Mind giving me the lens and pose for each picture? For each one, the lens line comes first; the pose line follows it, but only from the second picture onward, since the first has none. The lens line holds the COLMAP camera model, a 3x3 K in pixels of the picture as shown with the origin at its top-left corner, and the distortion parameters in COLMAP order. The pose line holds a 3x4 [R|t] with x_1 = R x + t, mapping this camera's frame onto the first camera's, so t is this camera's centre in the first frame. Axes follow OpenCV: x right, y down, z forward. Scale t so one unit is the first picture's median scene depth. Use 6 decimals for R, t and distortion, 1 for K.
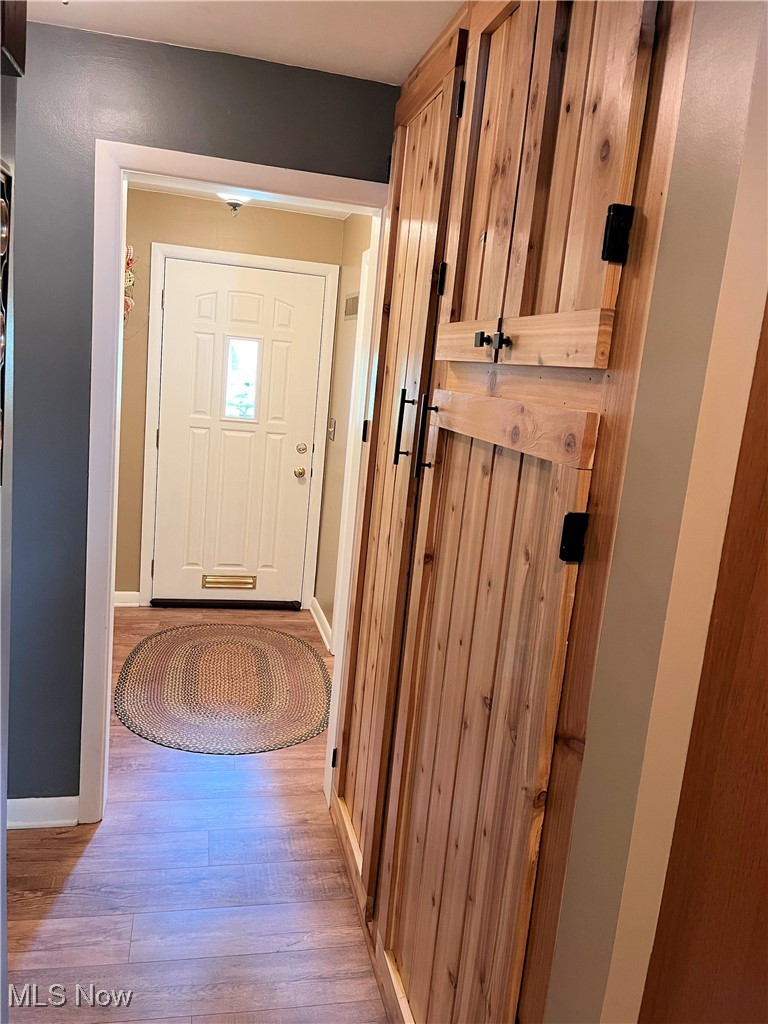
lens RADIAL K [[778.3, 0, 384.0], [0, 778.3, 512.0], [0, 0, 1]] dist [0.053132, -0.060421]
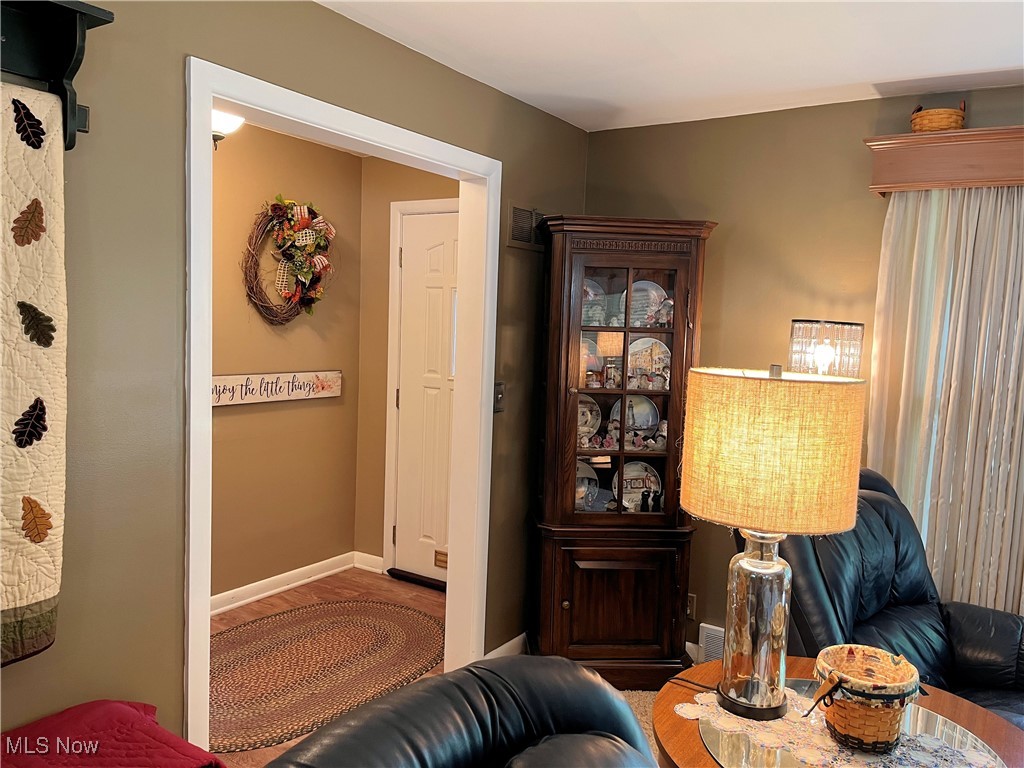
lens RADIAL K [[778.3, 0, 512.0], [0, 778.3, 384.0], [0, 0, 1]] dist [0.053132, -0.060421]
pose [[0.683292, -0.012329, -0.730041, 0.511633], [-0.105570, 0.987683, -0.115490, -0.015546], [0.722473, 0.155983, 0.673574, 0.449473]]
